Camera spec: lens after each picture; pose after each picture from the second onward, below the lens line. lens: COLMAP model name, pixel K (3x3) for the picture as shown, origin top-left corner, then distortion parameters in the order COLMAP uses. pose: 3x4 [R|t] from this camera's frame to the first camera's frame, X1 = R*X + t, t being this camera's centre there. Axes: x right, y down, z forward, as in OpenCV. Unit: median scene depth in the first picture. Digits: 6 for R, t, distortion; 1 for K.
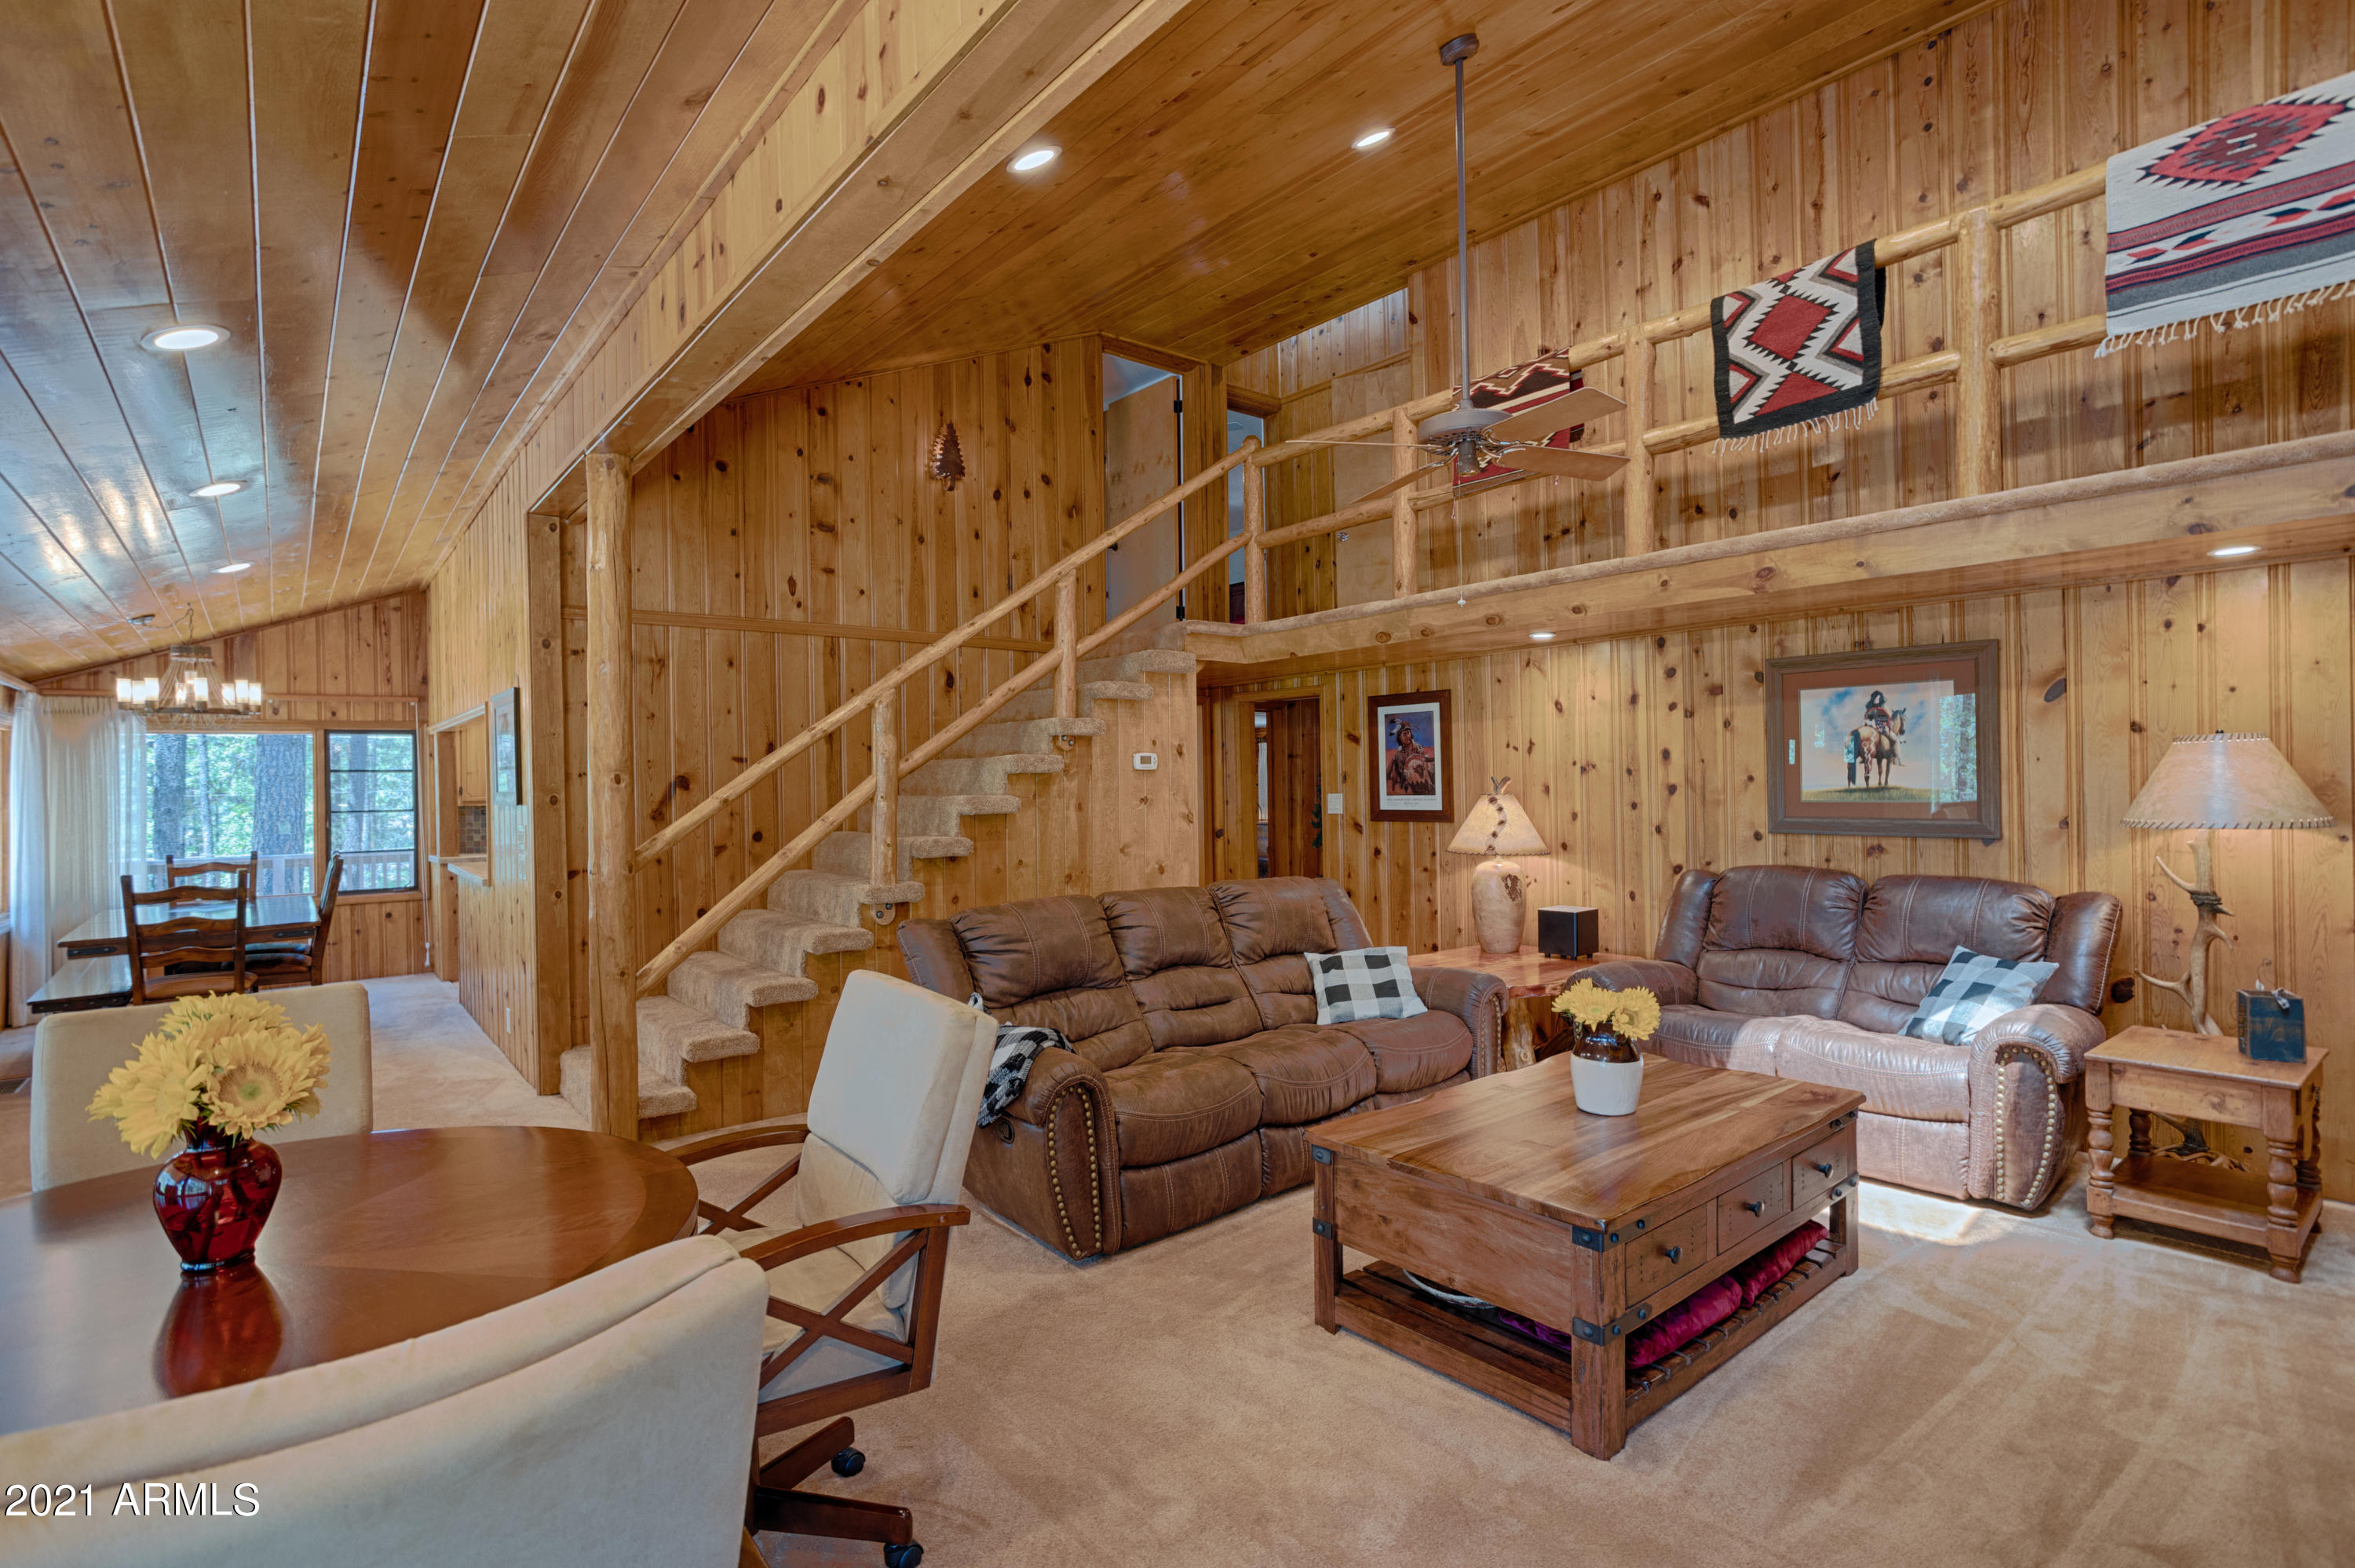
lens RADIAL K [[1141.2, 0, 1177.9], [0, 1141.2, 771.9], [0, 0, 1]] dist [-0.017157, 0.007089]
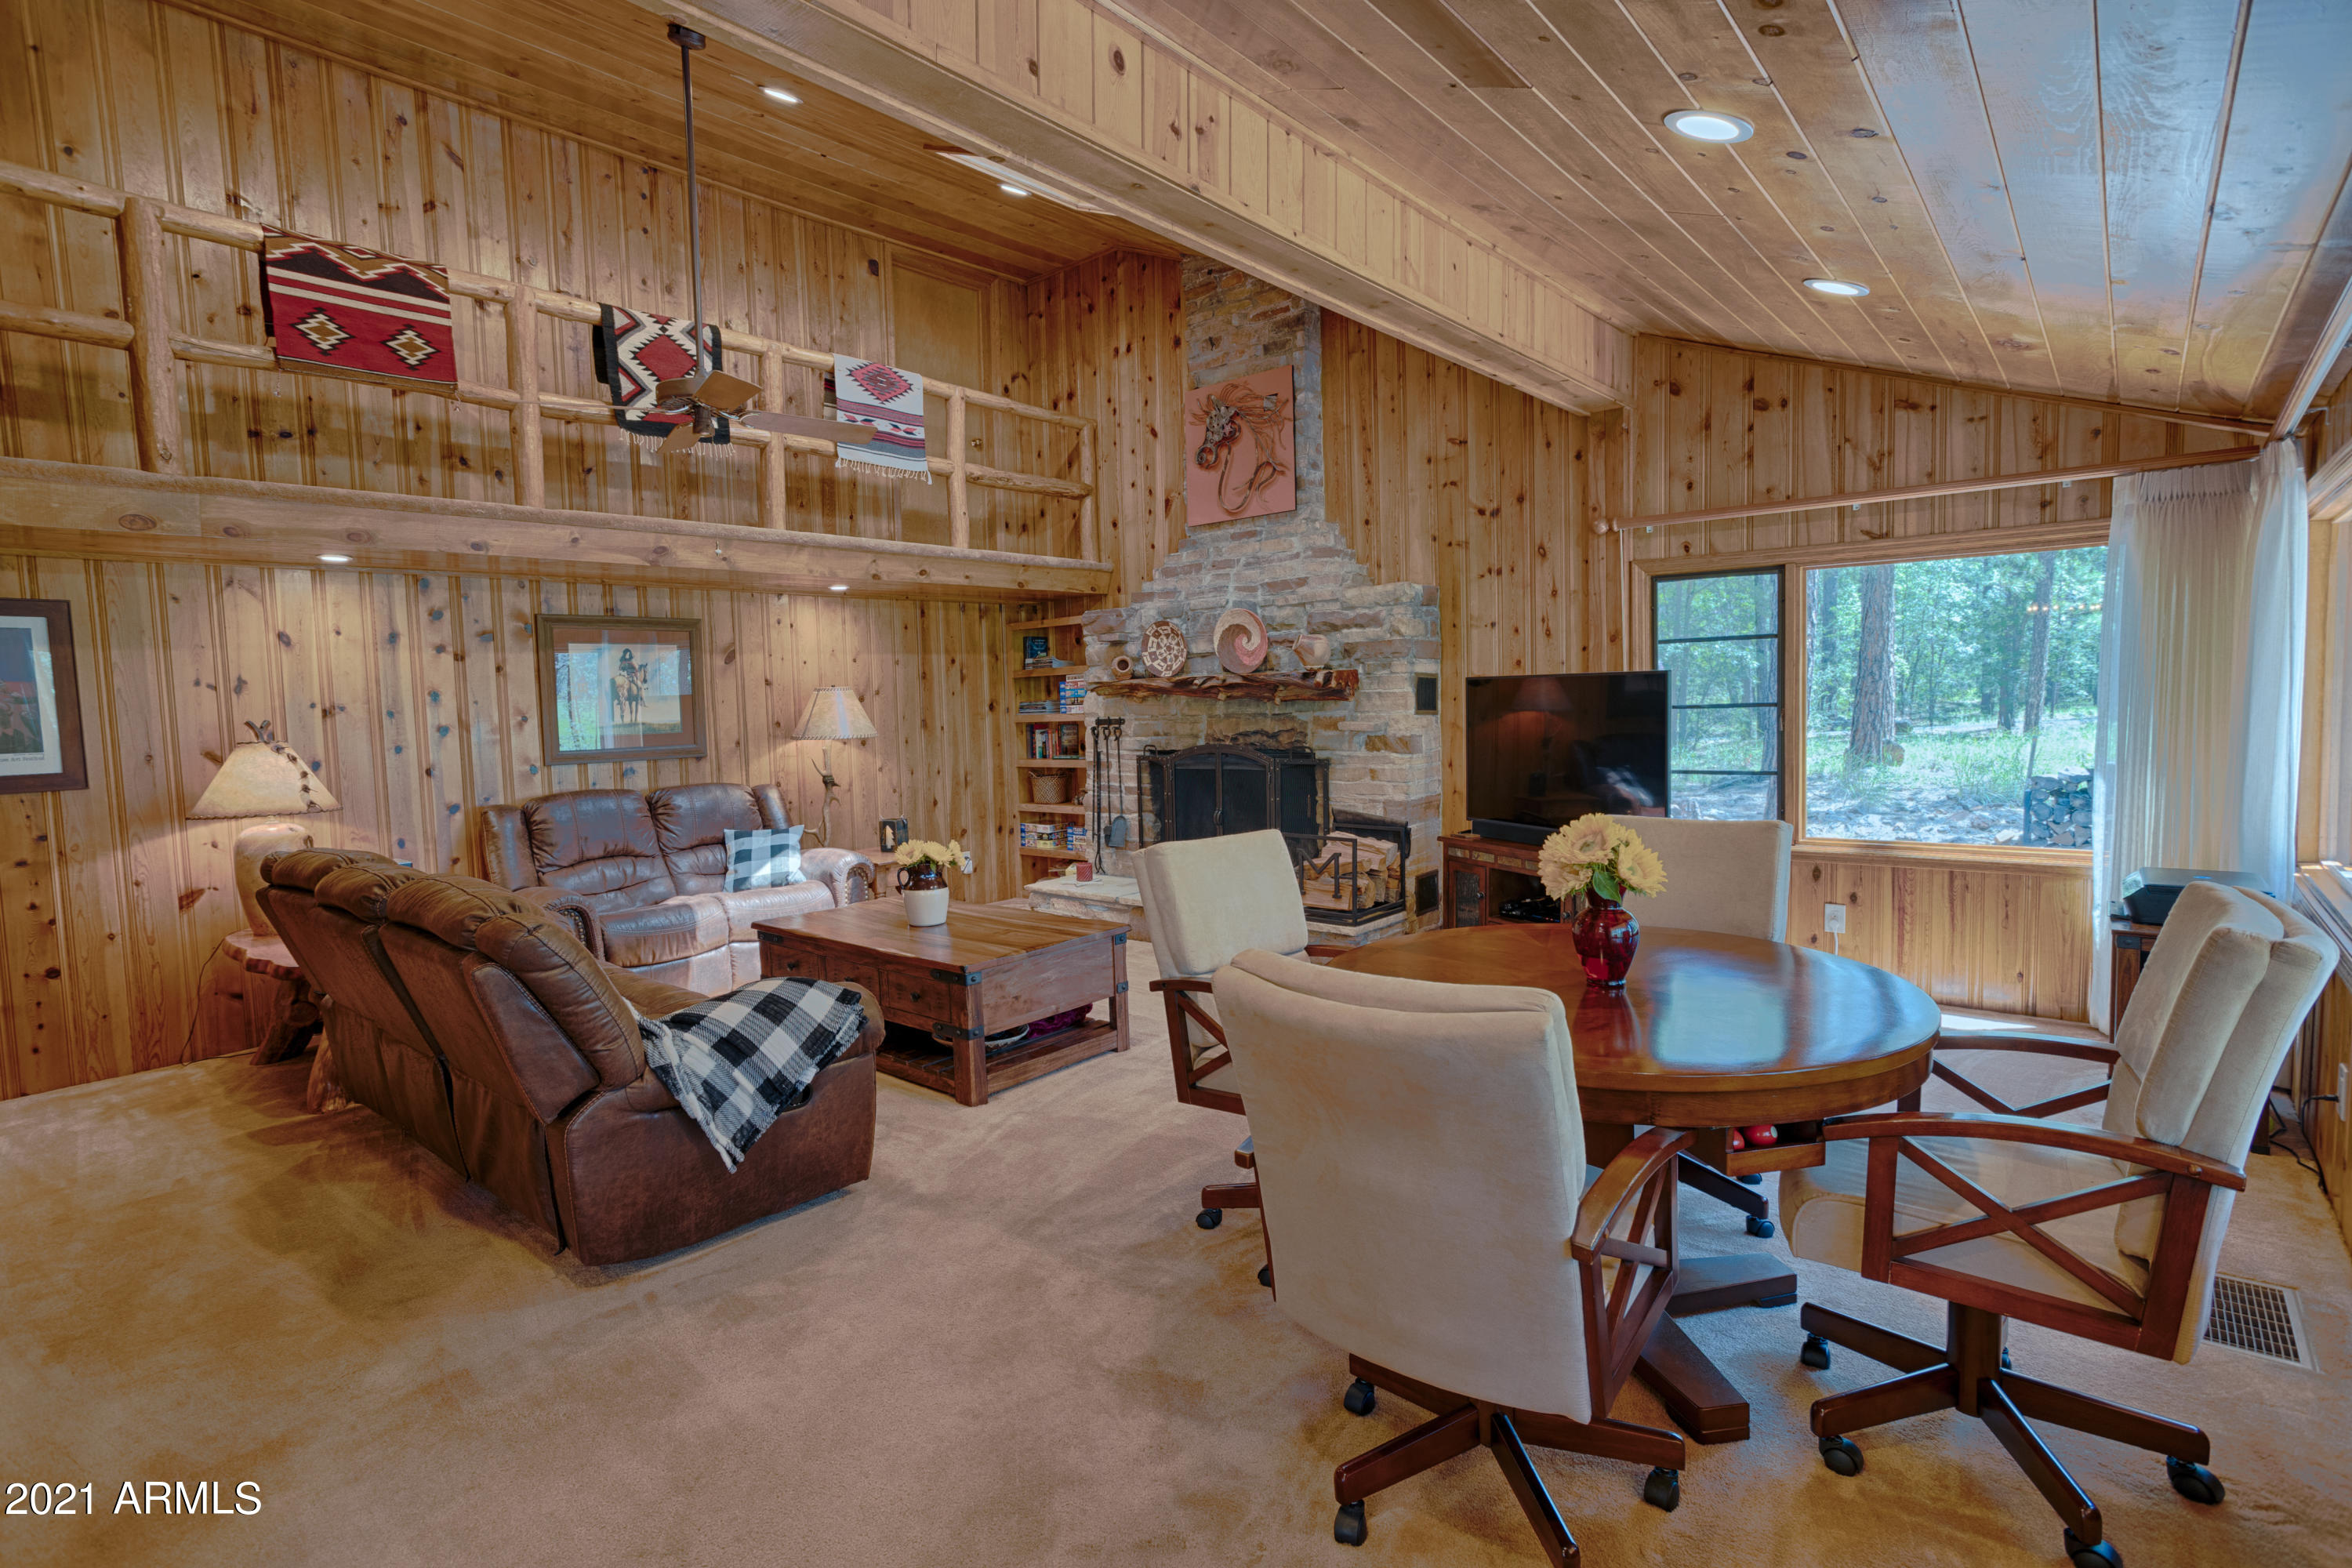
lens RADIAL K [[1139.9, 0, 1165.9], [0, 1139.9, 774.7], [0, 0, 1]] dist [-0.017157, 0.007089]
pose [[-0.175651, -0.044873, 0.983429, -0.762359], [0.024458, 0.998453, 0.049927, 0.022309], [-0.984149, 0.032823, -0.174282, 0.618318]]
